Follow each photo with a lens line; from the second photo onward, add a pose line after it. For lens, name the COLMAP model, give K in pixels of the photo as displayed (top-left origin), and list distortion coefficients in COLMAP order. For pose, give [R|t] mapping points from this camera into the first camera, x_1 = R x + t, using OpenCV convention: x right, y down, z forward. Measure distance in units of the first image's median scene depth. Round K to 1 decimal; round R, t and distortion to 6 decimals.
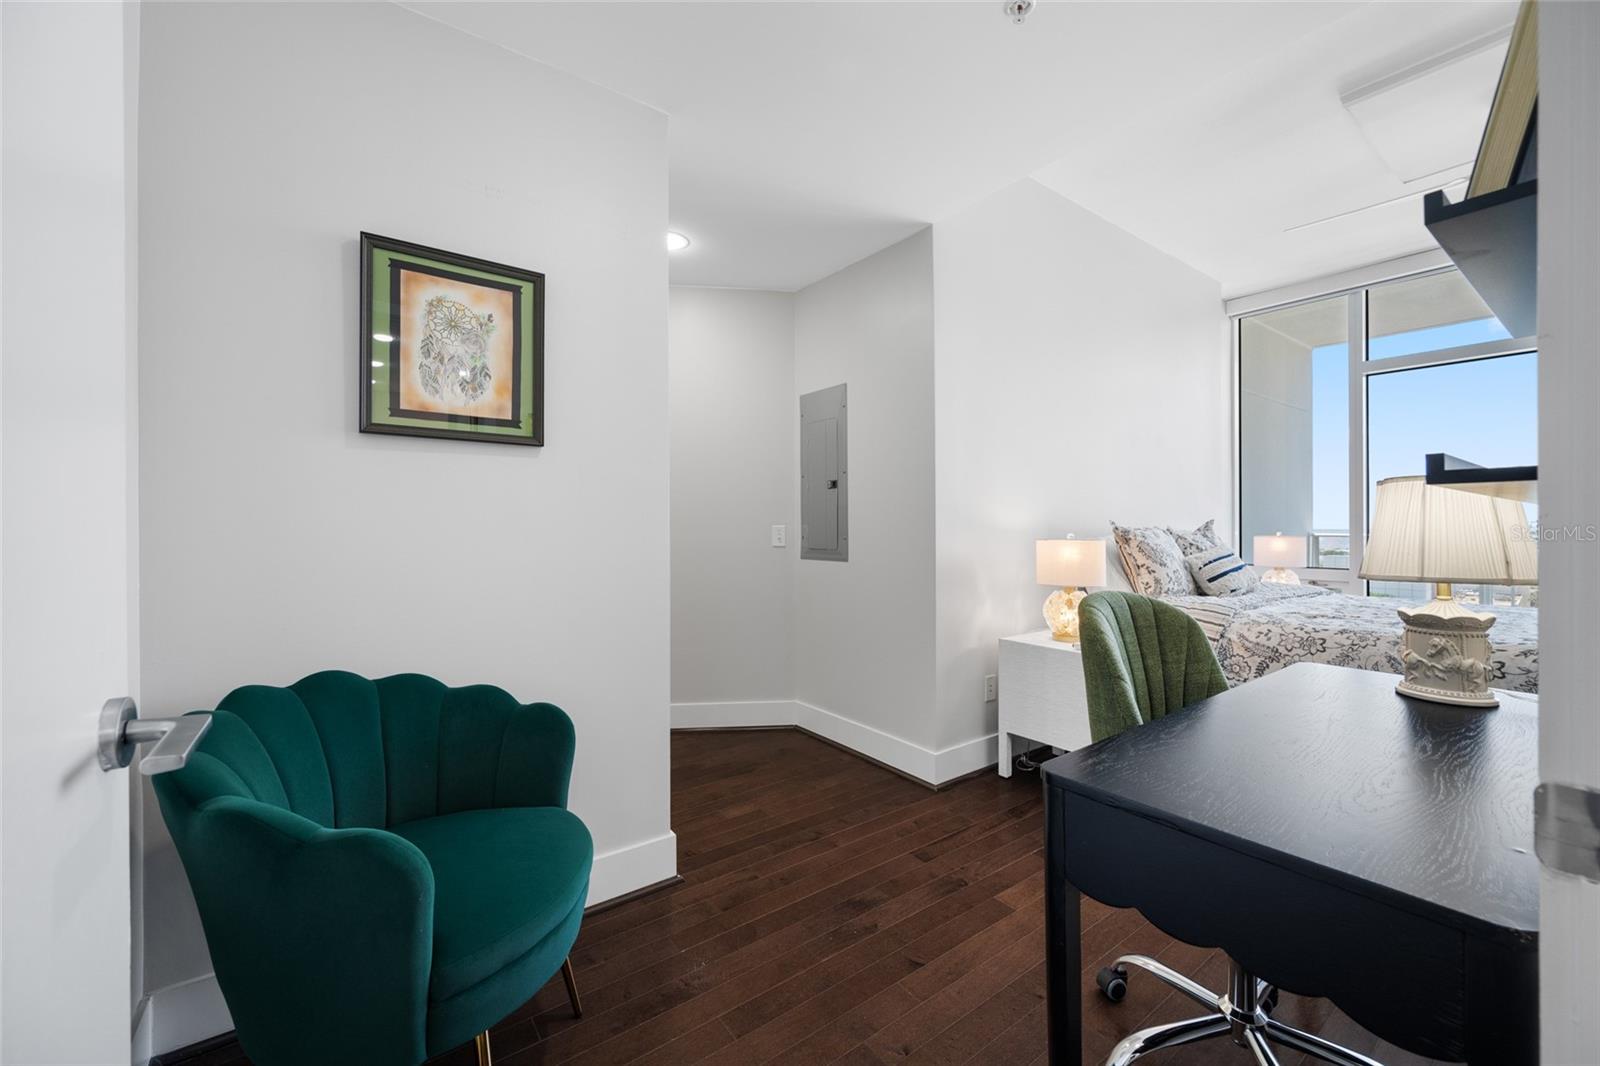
lens RADIAL K [[636.9, 0, 805.8], [0, 636.9, 520.4], [0, 0, 1]] dist [-0.000815, 0.000140]
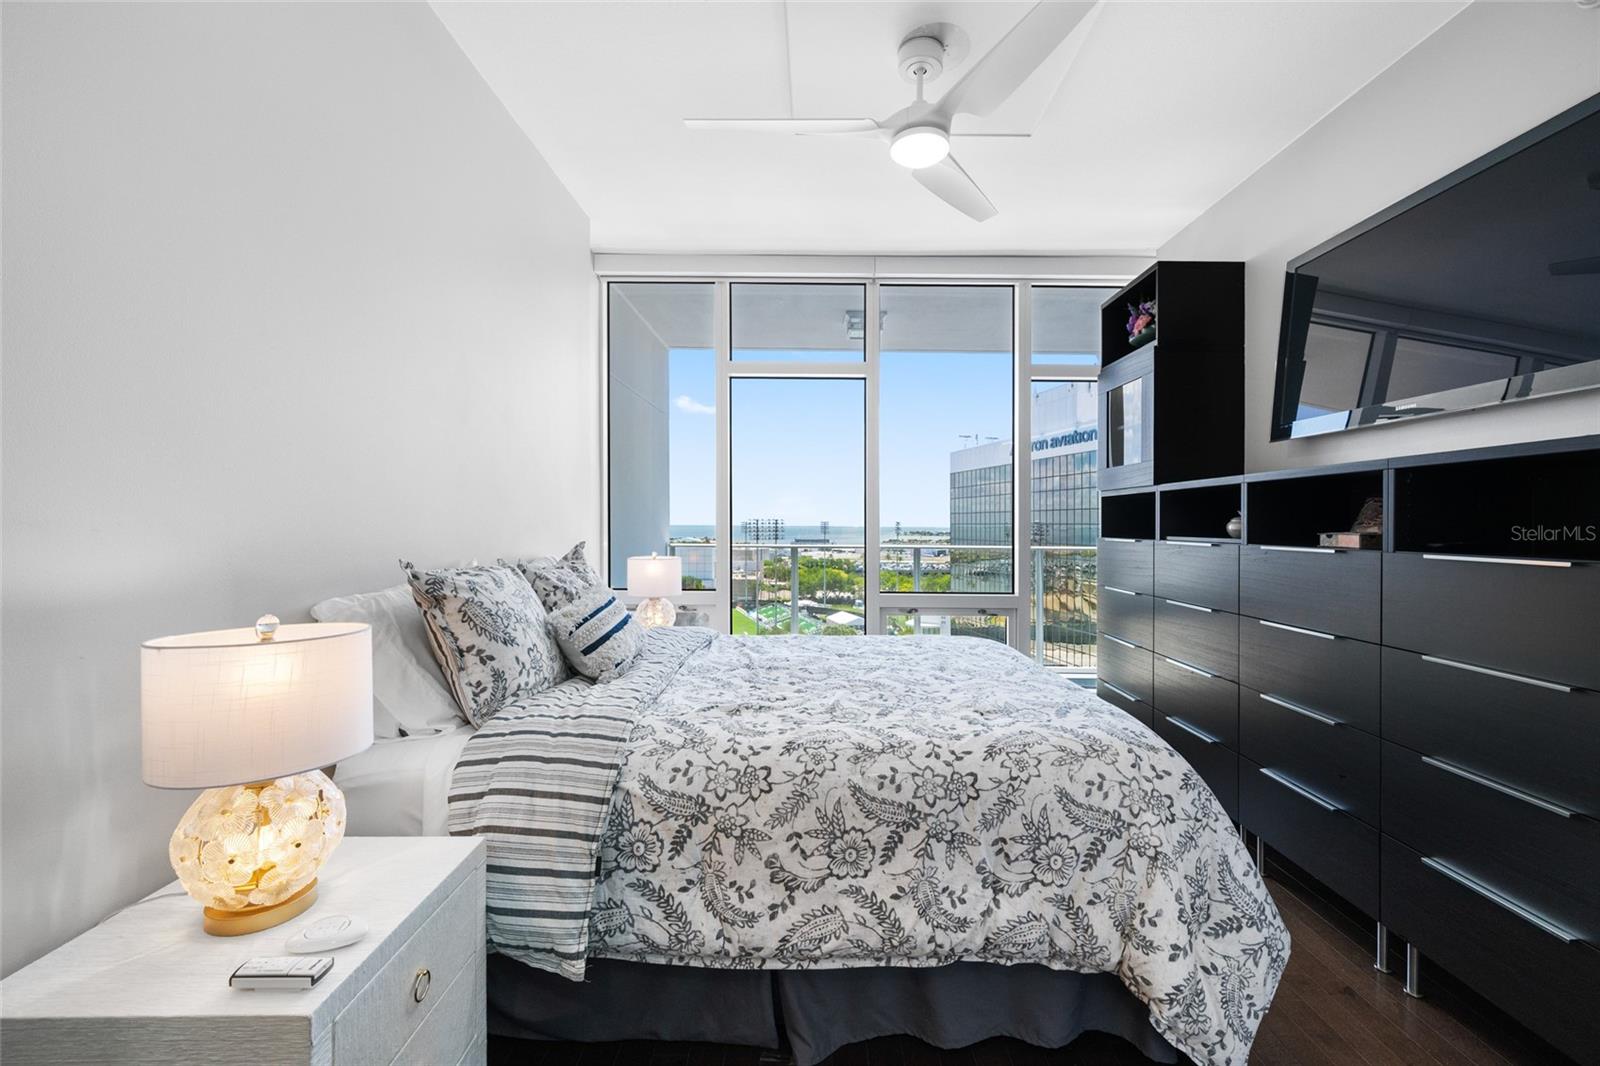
lens RADIAL K [[636.9, 0, 818.4], [0, 636.9, 540.6], [0, 0, 1]] dist [-0.000815, 0.000140]
pose [[0.583425, -0.015337, 0.812022, 0.279191], [-0.015957, 0.999412, 0.030341, -0.034288], [-0.812010, -0.030659, 0.582838, 0.479459]]
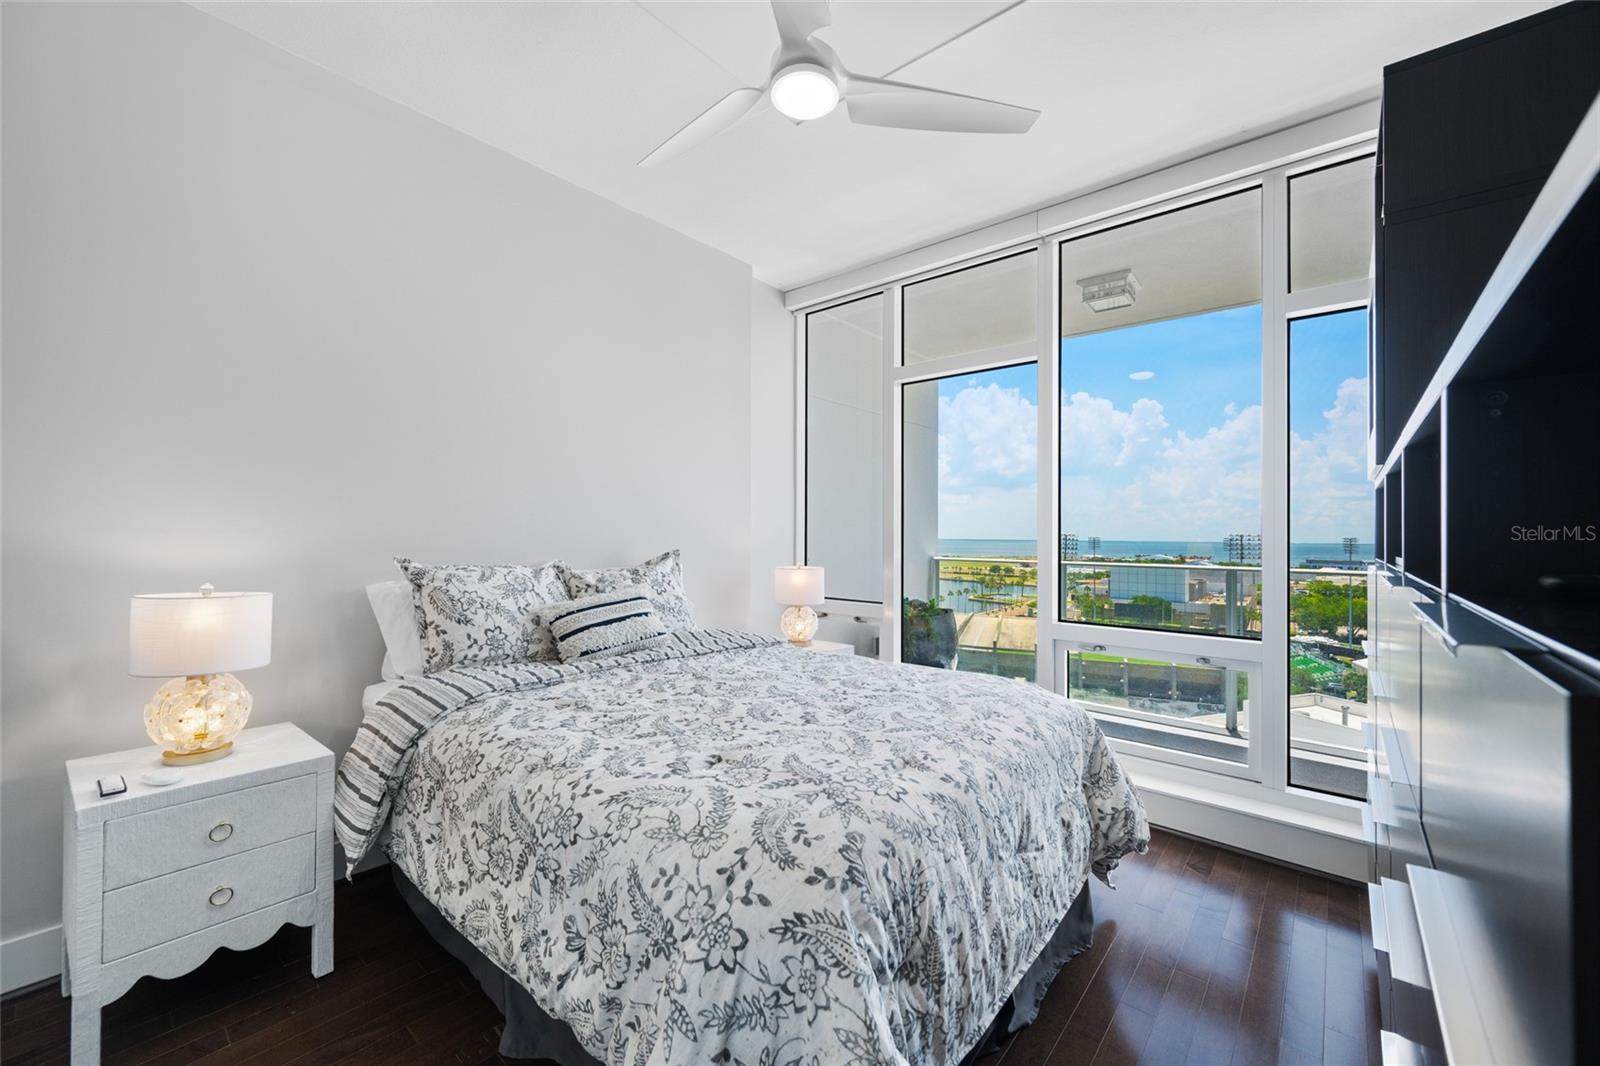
lens RADIAL K [[636.9, 0, 817.9], [0, 636.9, 537.4], [0, 0, 1]] dist [-0.000815, 0.000140]
pose [[0.969505, 0.010372, 0.244852, 0.755976], [-0.014347, 0.999793, 0.014457, -0.037984], [-0.244651, -0.017529, 0.969453, 0.228756]]
